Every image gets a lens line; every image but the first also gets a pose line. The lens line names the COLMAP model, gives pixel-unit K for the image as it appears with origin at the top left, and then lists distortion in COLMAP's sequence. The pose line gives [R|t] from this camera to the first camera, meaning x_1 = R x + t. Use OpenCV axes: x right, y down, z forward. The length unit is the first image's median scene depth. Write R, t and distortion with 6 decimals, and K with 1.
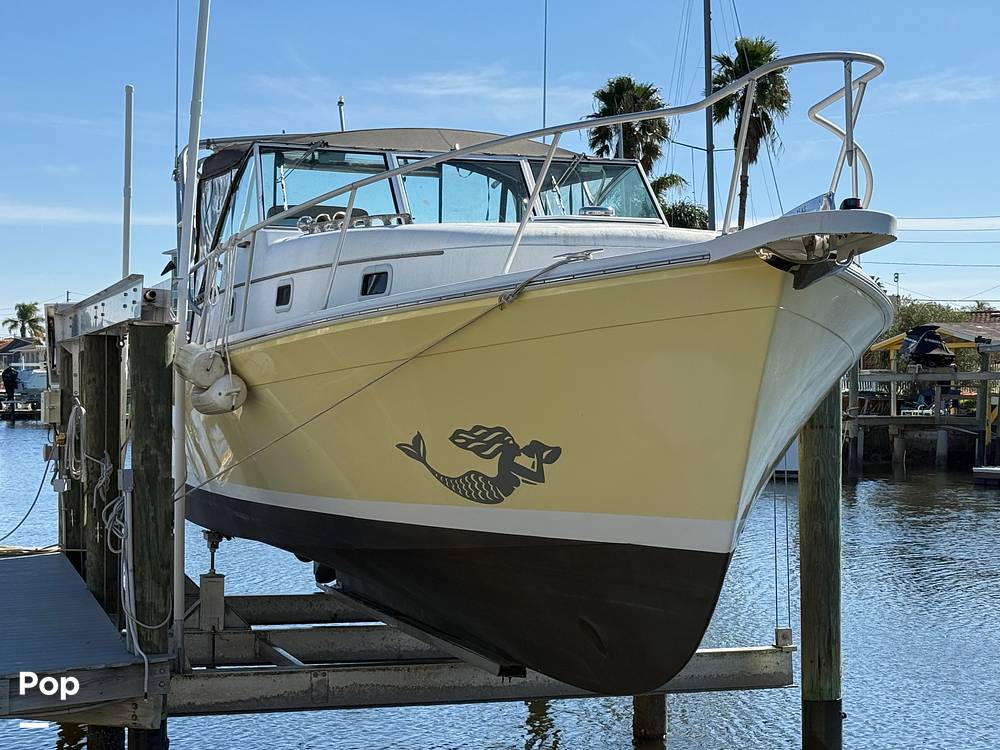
lens RADIAL K [[1958.8, 0, 500.0], [0, 1958.8, 375.0], [0, 0, 1]] dist [0.075851, 0.221374]
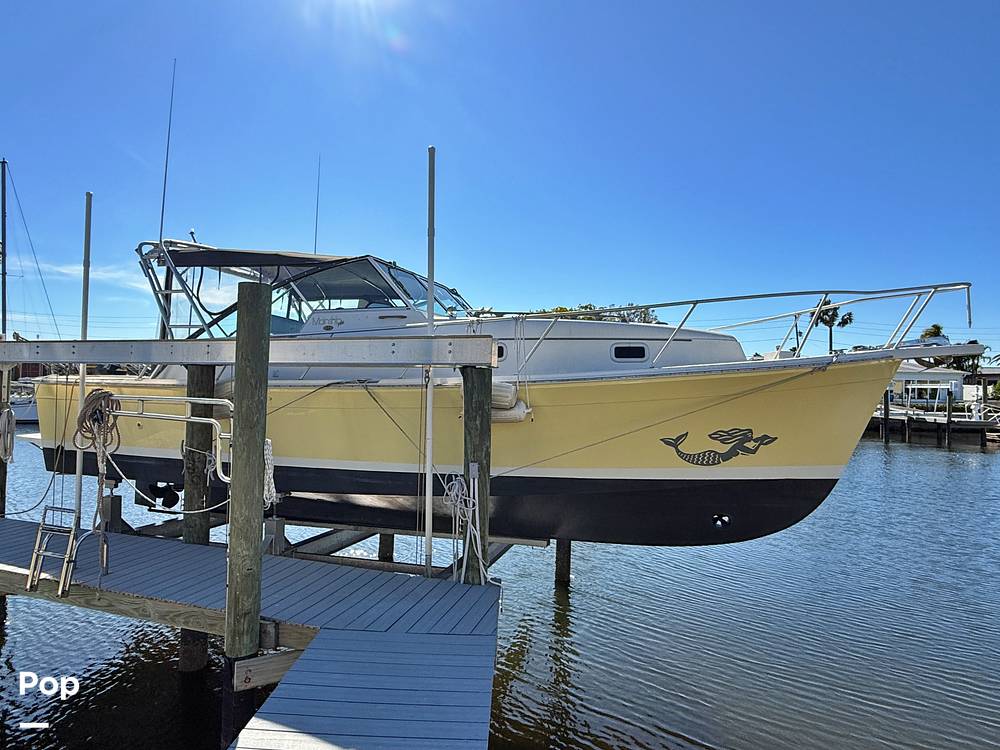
lens RADIAL K [[561.5, 0, 500.0], [0, 561.5, 375.0], [0, 0, 1]] dist [0.000577, 0.000247]
pose [[0.559351, 0.034594, 0.828209, -0.589876], [-0.020265, 0.999401, -0.028059, -0.007613], [-0.828683, -0.001089, 0.559717, 0.817287]]
